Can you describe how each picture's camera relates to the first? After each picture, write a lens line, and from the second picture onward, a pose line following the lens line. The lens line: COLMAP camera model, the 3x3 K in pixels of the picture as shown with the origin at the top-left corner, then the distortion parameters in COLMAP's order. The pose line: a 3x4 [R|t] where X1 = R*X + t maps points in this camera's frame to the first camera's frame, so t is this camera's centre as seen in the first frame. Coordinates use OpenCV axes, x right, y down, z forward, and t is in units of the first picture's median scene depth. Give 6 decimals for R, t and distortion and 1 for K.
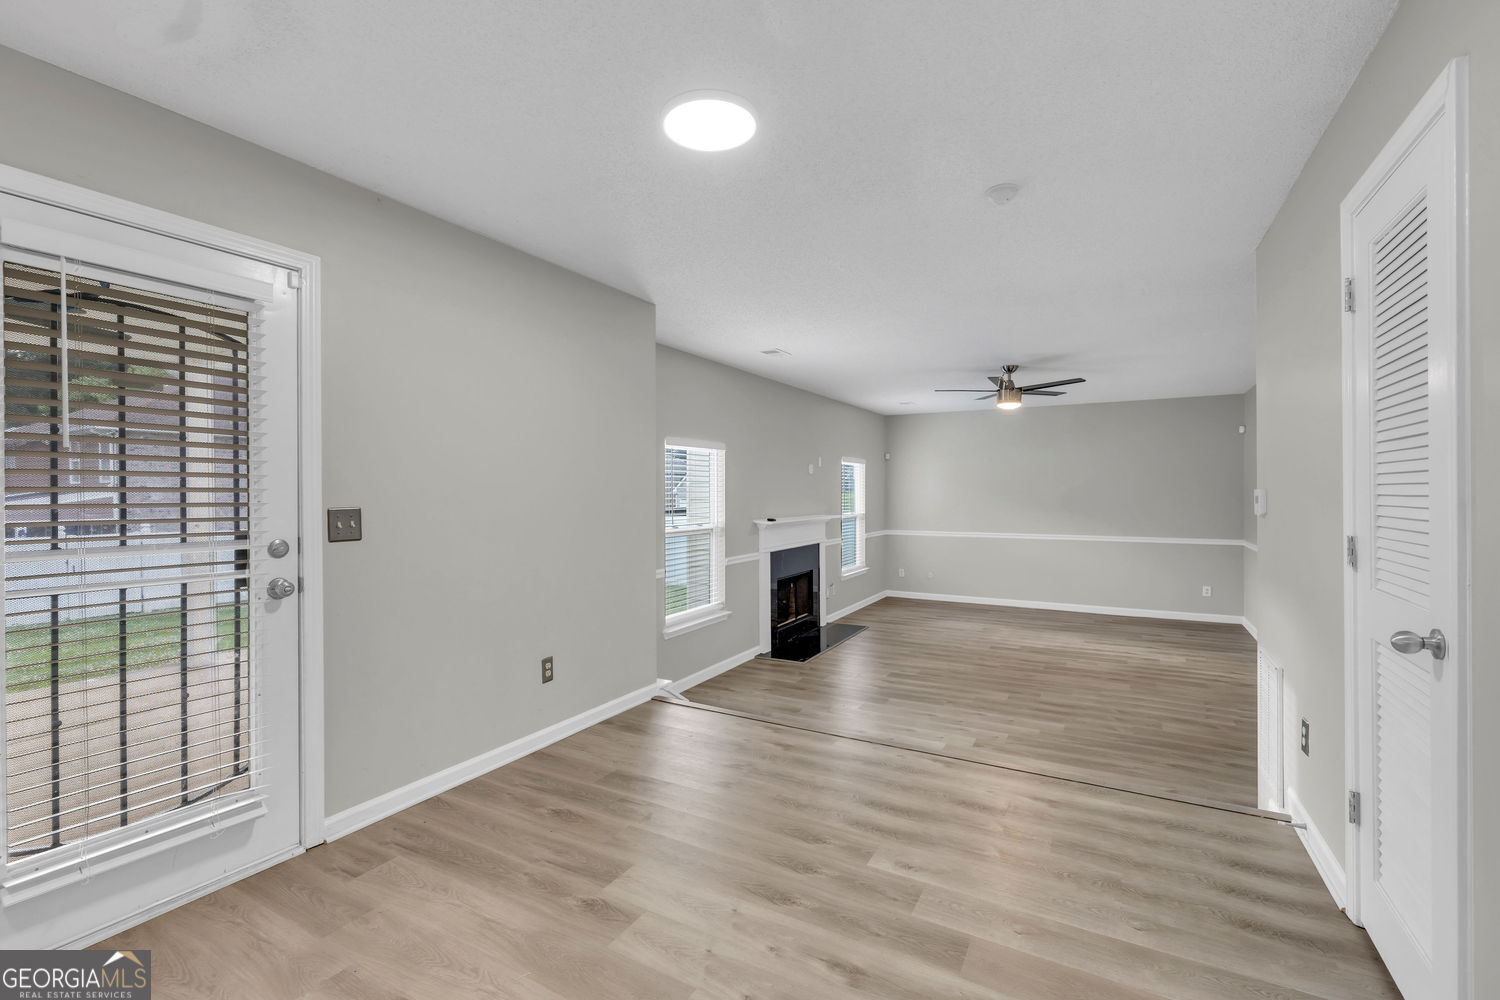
lens RADIAL K [[630.6, 0, 748.2], [0, 630.6, 494.2], [0, 0, 1]] dist [0.000803, -0.000634]
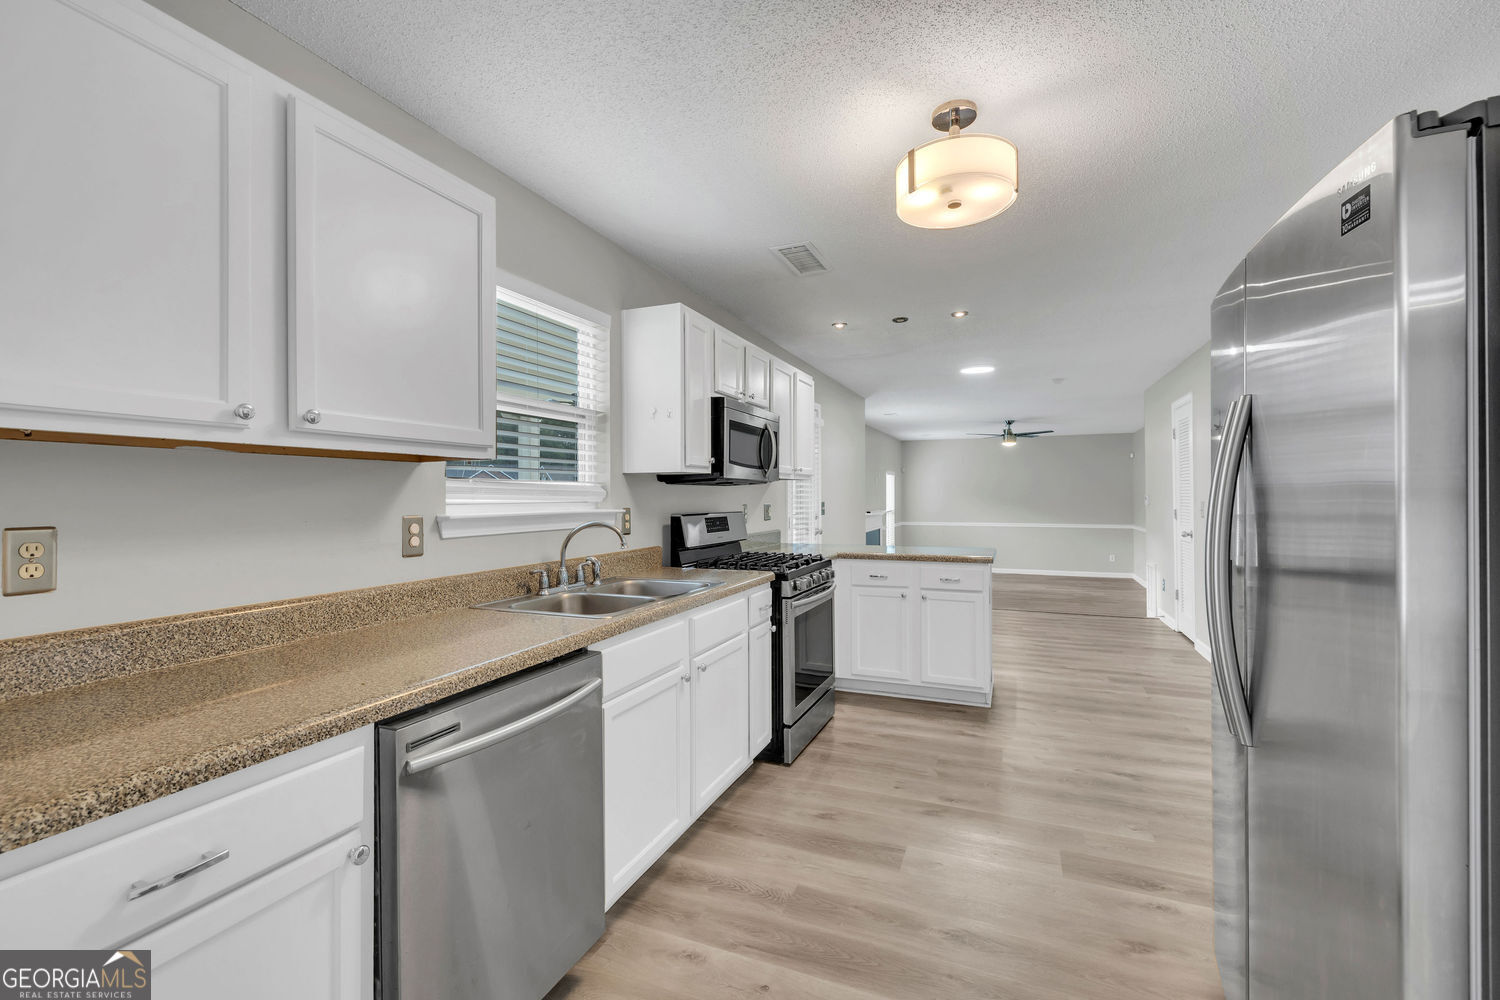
lens RADIAL K [[630.6, 0, 750.6], [0, 630.6, 497.4], [0, 0, 1]] dist [0.000803, -0.000634]
pose [[0.991159, -0.003618, 0.132630, -1.279679], [0.003786, 0.999992, -0.001019, 0.006618], [-0.132626, 0.001512, 0.991165, -1.507747]]
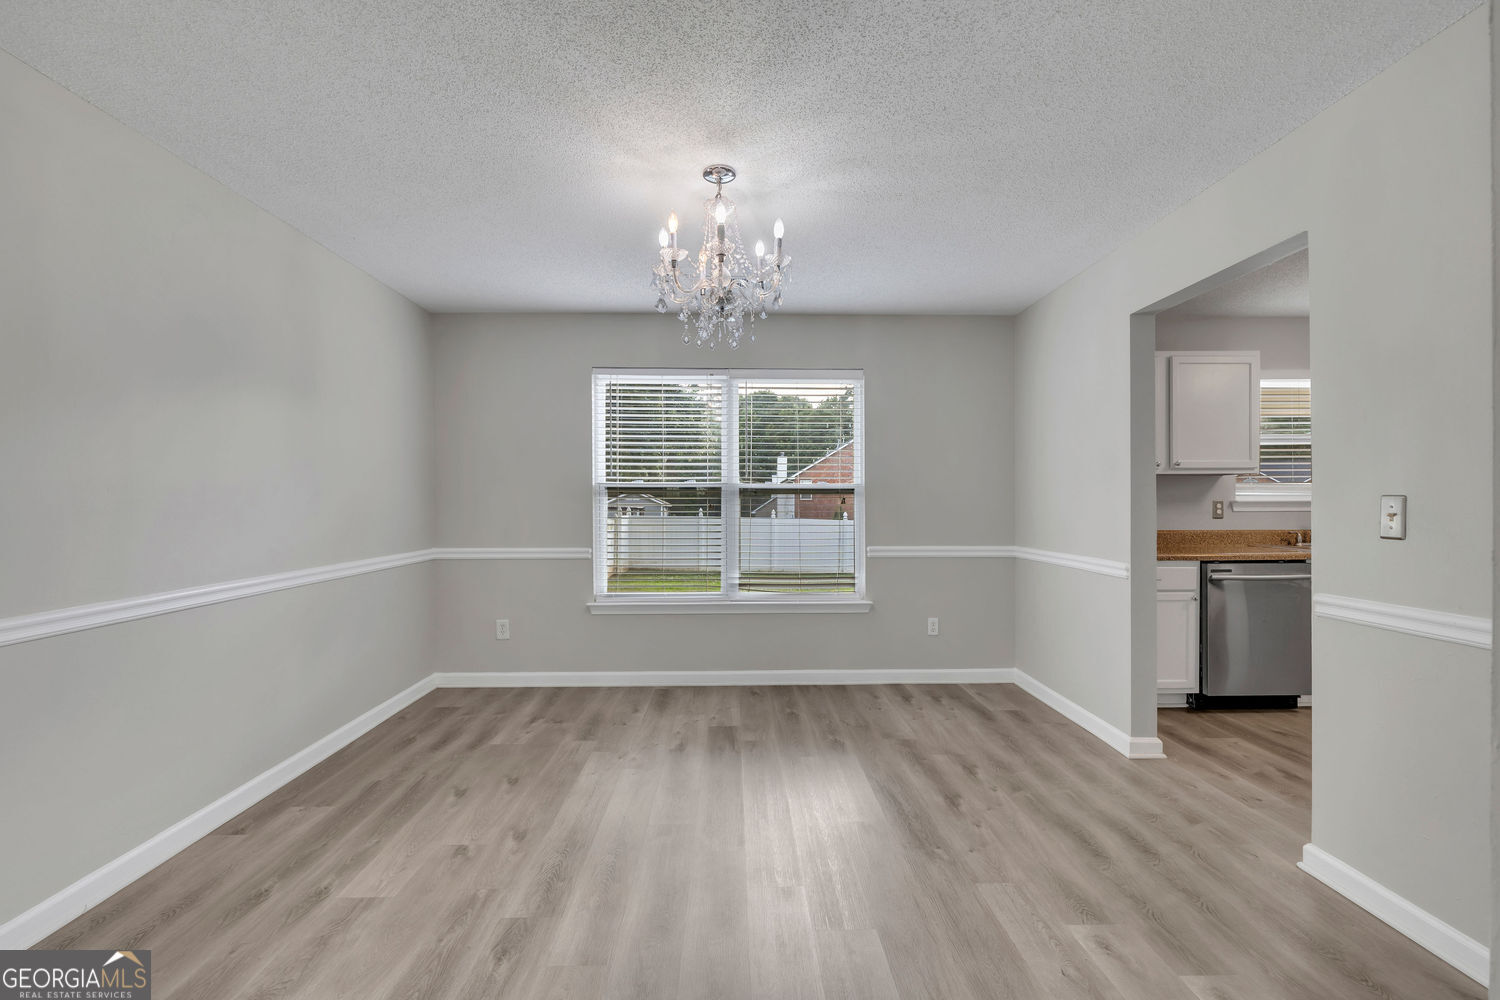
lens RADIAL K [[630.6, 0, 751.8], [0, 630.6, 499.5], [0, 0, 1]] dist [0.000803, -0.000634]
pose [[0.525358, 0.000158, -0.850881, -0.763448], [-0.001454, 0.999999, -0.000712, 0.030155], [0.850880, 0.001611, 0.525358, -2.738820]]
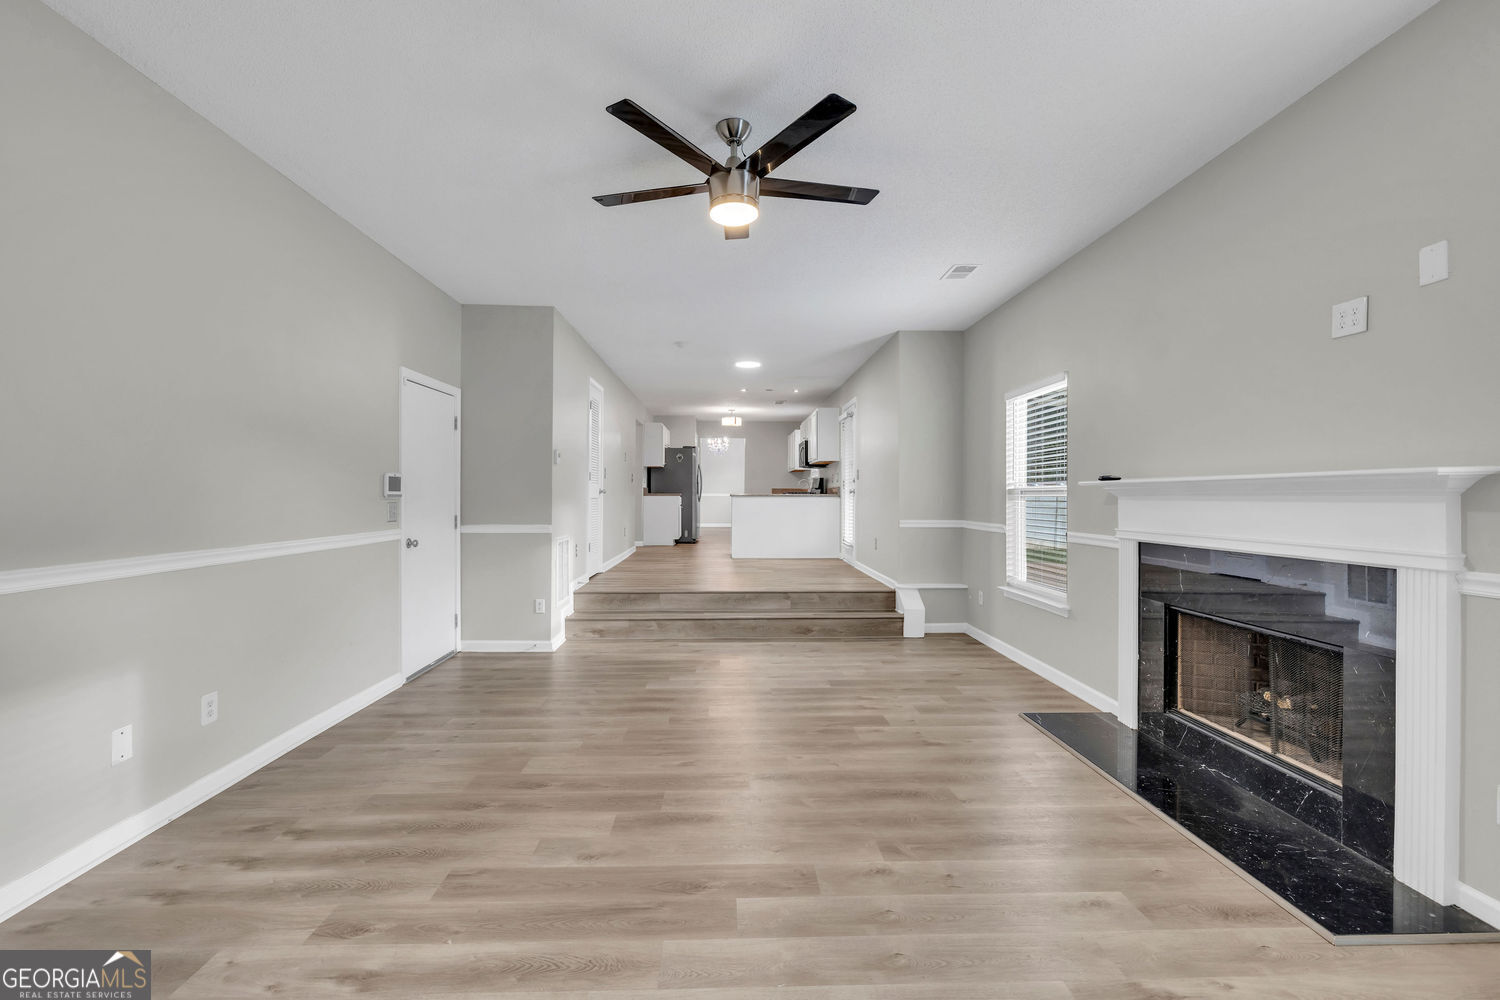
lens RADIAL K [[632.3, 0, 745.6], [0, 632.3, 495.3], [0, 0, 1]] dist [0.003337, 0.000092]
pose [[-0.847673, 0.004642, -0.530499, 1.706496], [0.001299, 0.999977, 0.006675, 0.136160], [0.530517, 0.004969, -0.847660, 3.668056]]
